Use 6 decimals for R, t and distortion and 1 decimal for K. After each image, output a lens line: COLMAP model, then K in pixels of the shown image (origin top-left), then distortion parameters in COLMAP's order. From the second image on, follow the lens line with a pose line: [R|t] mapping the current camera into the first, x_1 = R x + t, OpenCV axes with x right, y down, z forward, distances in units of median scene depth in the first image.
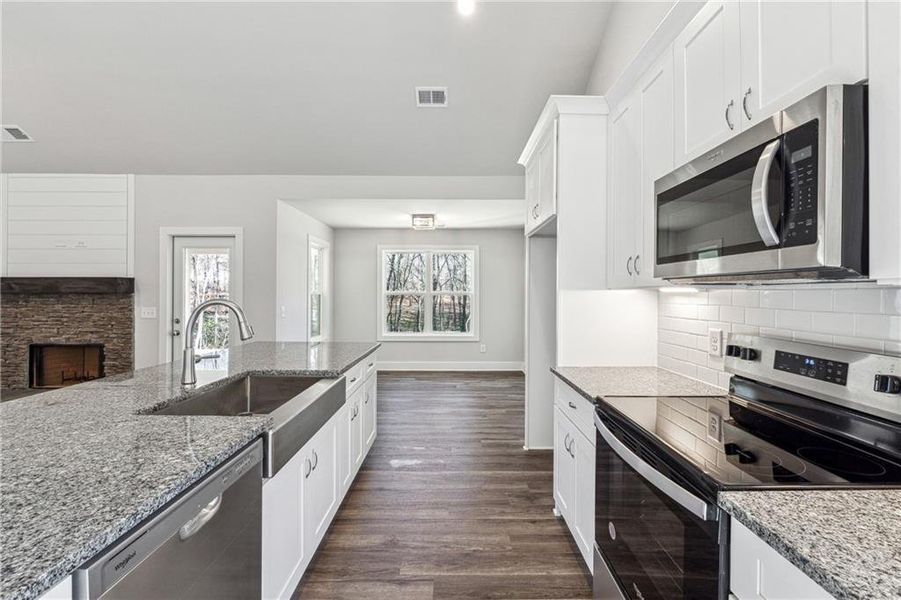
lens RADIAL K [[384.3, 0, 451.0], [0, 384.3, 298.3], [0, 0, 1]] dist [-0.006512, -0.001293]
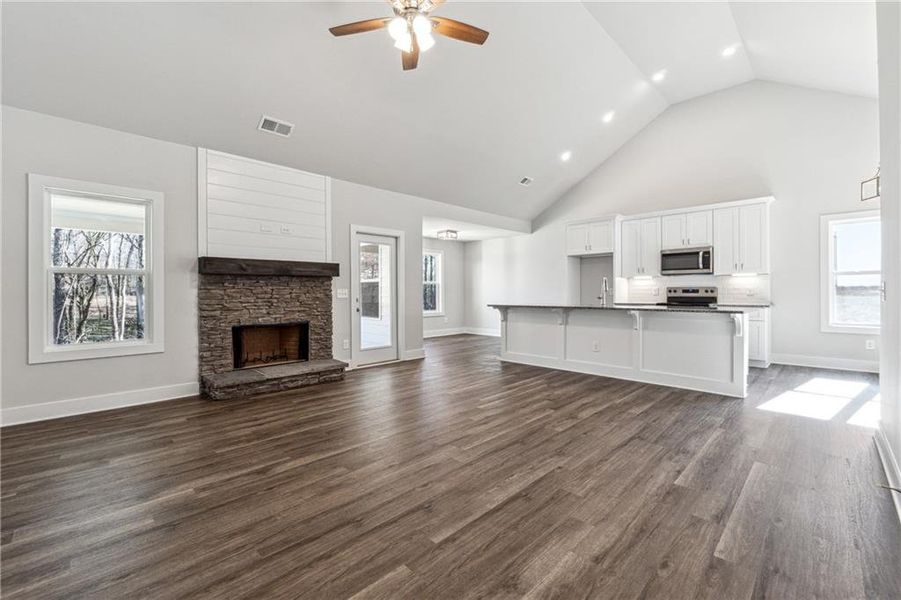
lens RADIAL K [[384.3, 0, 453.4], [0, 384.3, 292.4], [0, 0, 1]] dist [-0.006512, -0.001293]
pose [[0.702689, -0.008761, 0.711443, -1.422222], [0.016136, 0.999863, -0.003625, 0.044888], [-0.711314, 0.014026, 0.702734, -0.107642]]
